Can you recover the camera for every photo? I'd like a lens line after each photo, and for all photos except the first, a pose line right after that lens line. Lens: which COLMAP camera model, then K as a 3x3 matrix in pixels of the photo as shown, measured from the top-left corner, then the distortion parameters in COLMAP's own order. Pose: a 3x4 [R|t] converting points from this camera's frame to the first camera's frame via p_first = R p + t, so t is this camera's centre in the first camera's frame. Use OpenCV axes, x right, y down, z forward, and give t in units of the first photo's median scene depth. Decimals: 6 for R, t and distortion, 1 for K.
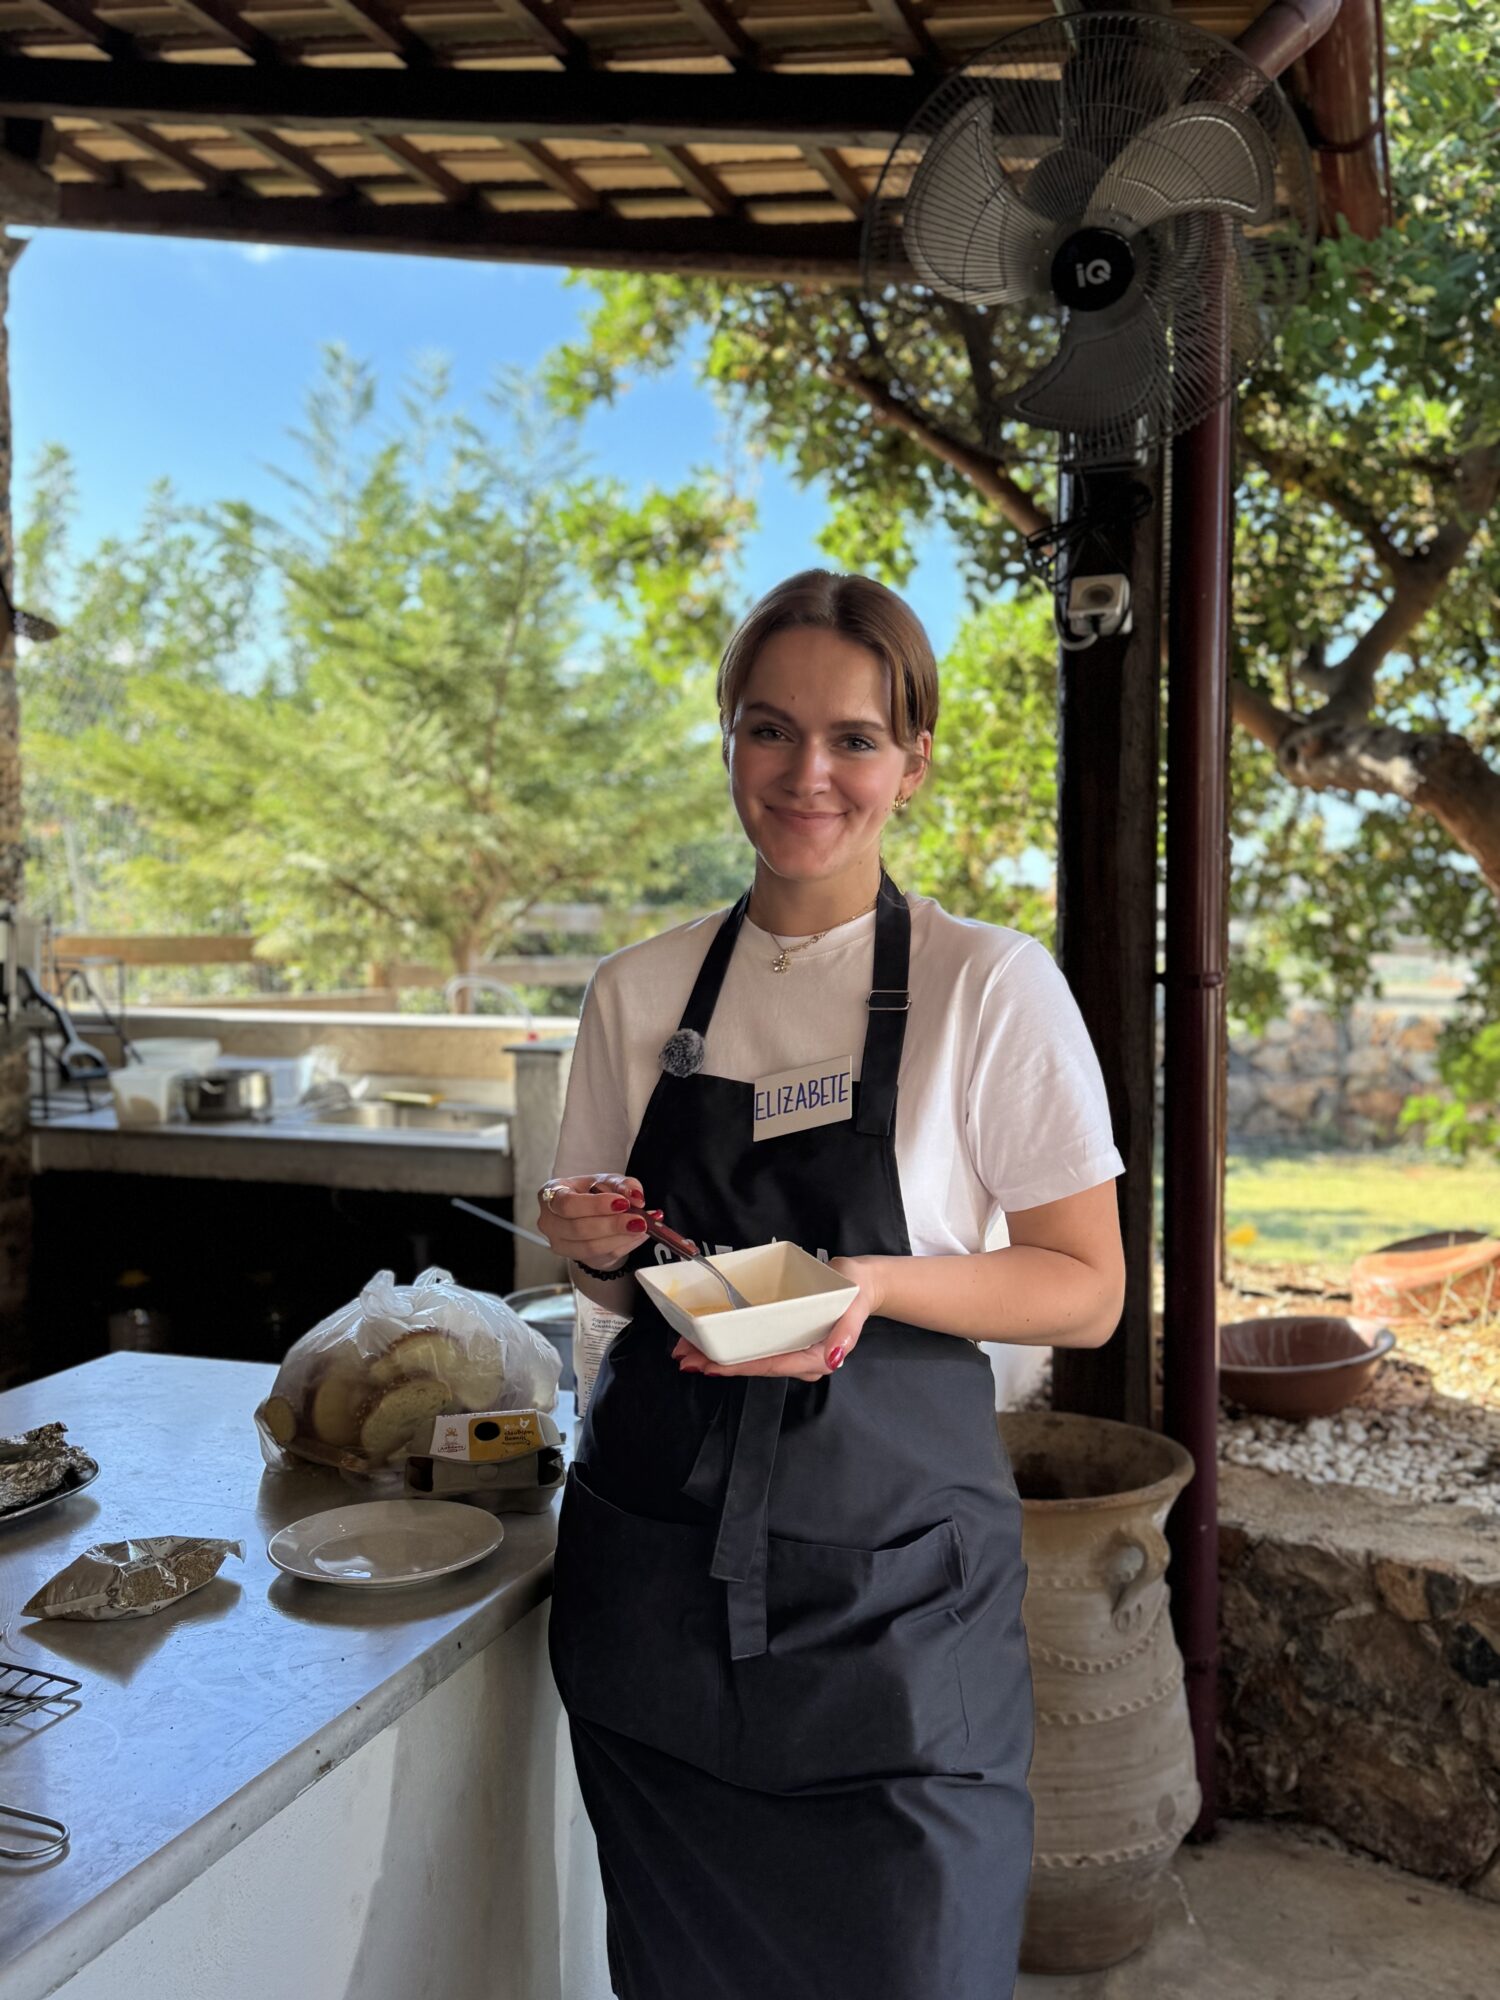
lens RADIAL K [[1920.6, 0, 751.0], [0, 1920.6, 1025.6], [0, 0, 1]] dist [0.217373, -0.420531]
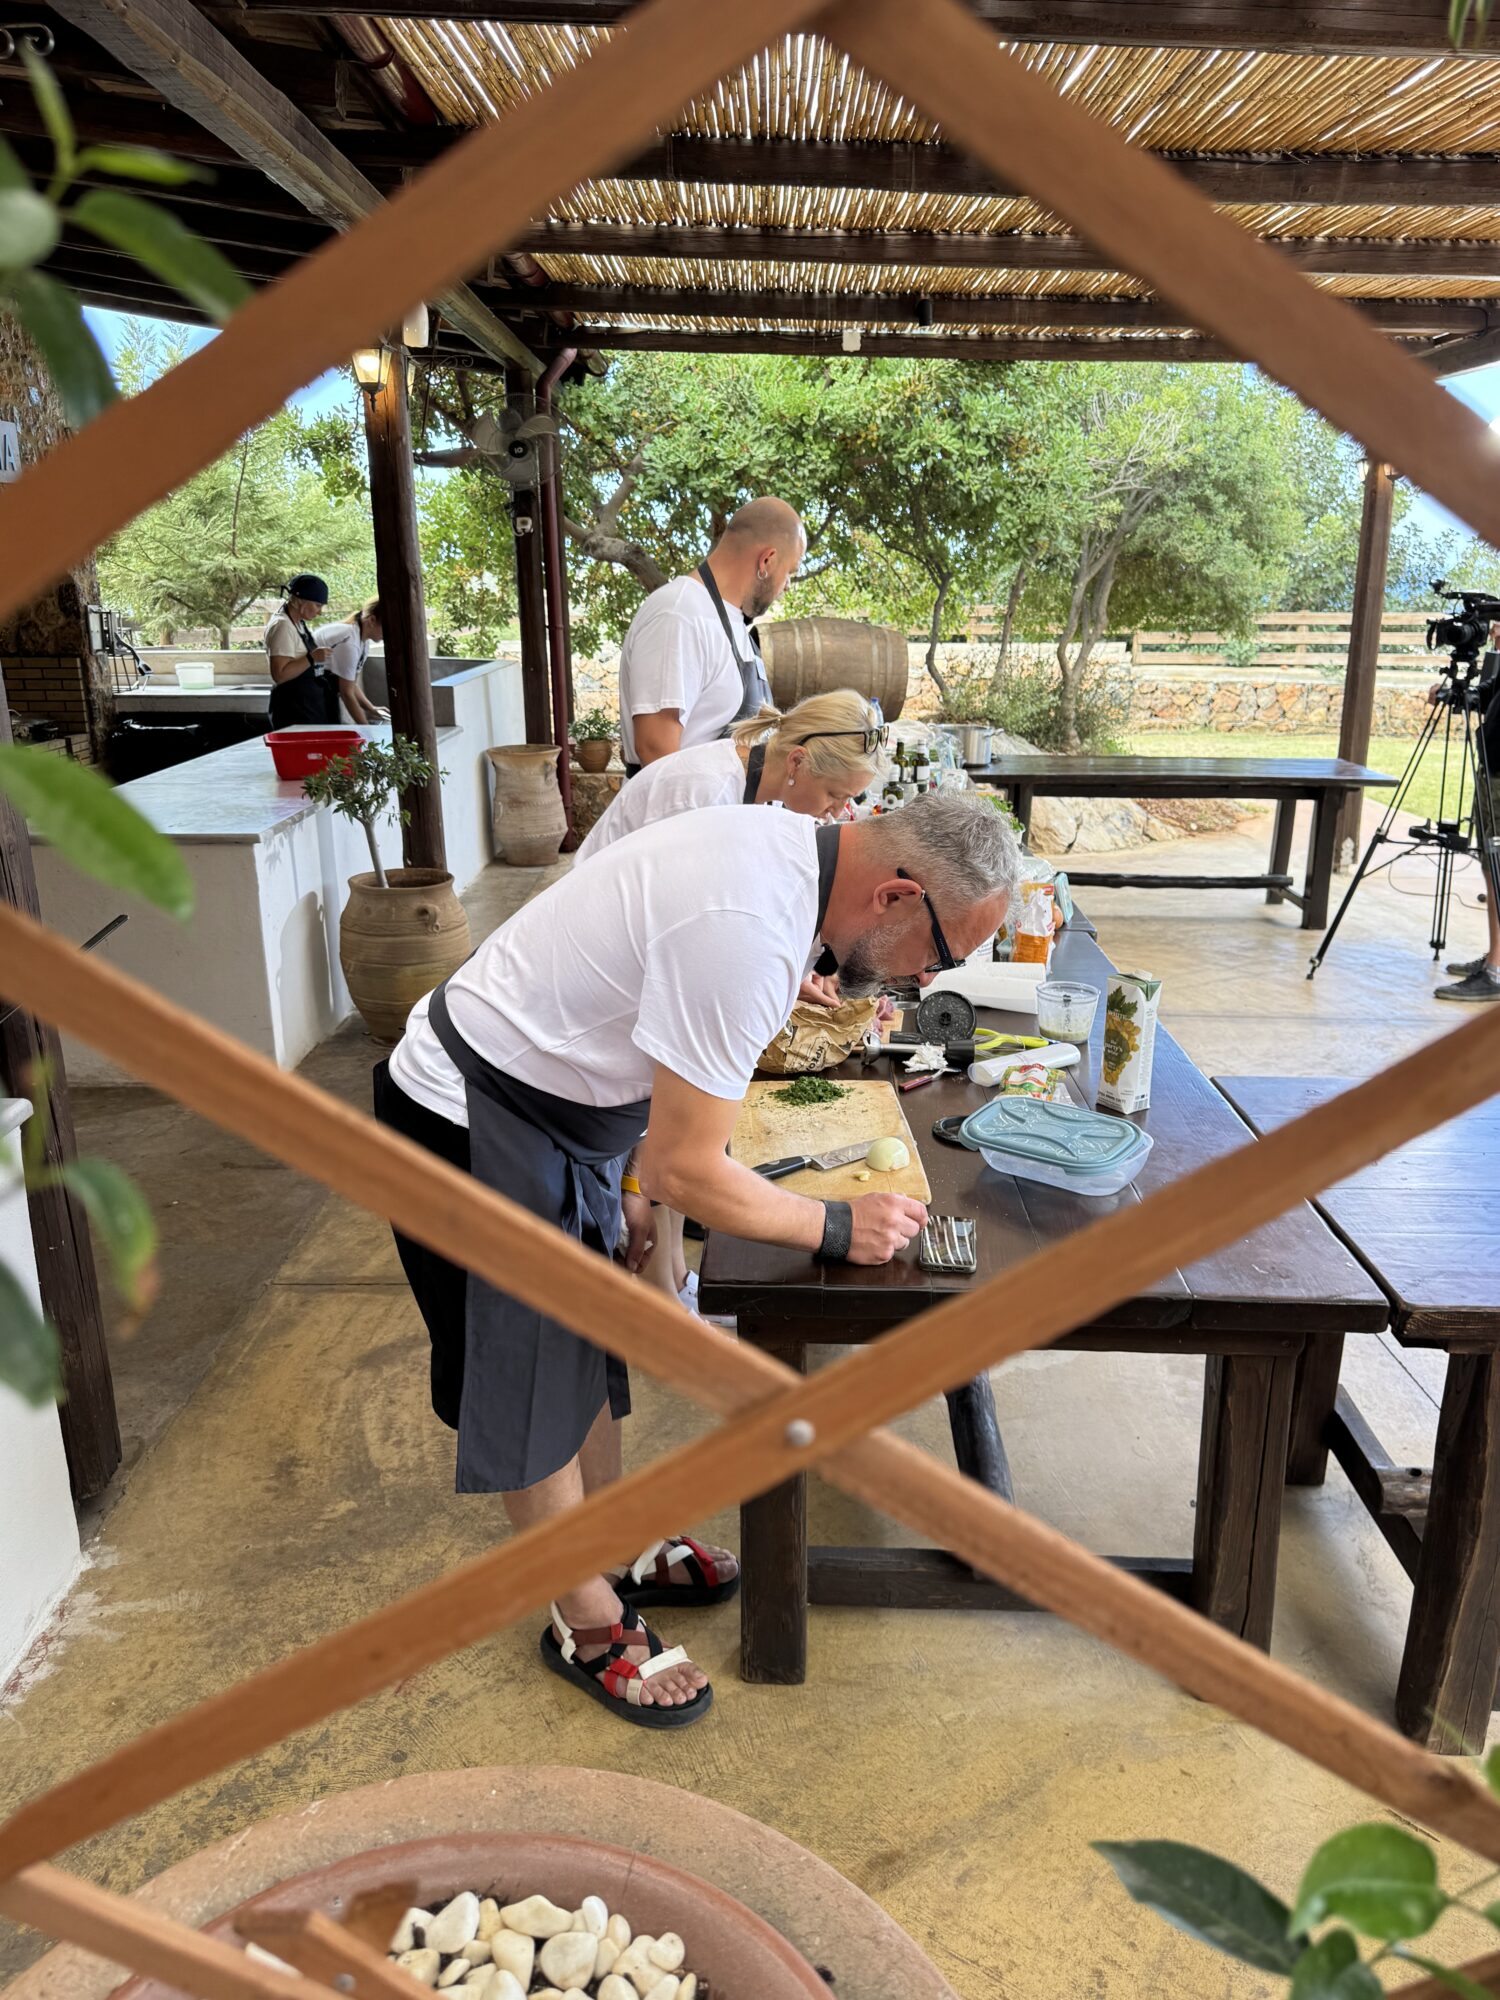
lens RADIAL K [[1442.2, 0, 750.0], [0, 1442.2, 1000.0], [0, 0, 1]] dist [0.002544, 0.002053]
pose [[0.941329, -0.105580, 0.320549, -0.388511], [0.033689, 0.974458, 0.222029, 0.068134], [-0.335803, -0.198203, 0.920843, -1.833397]]
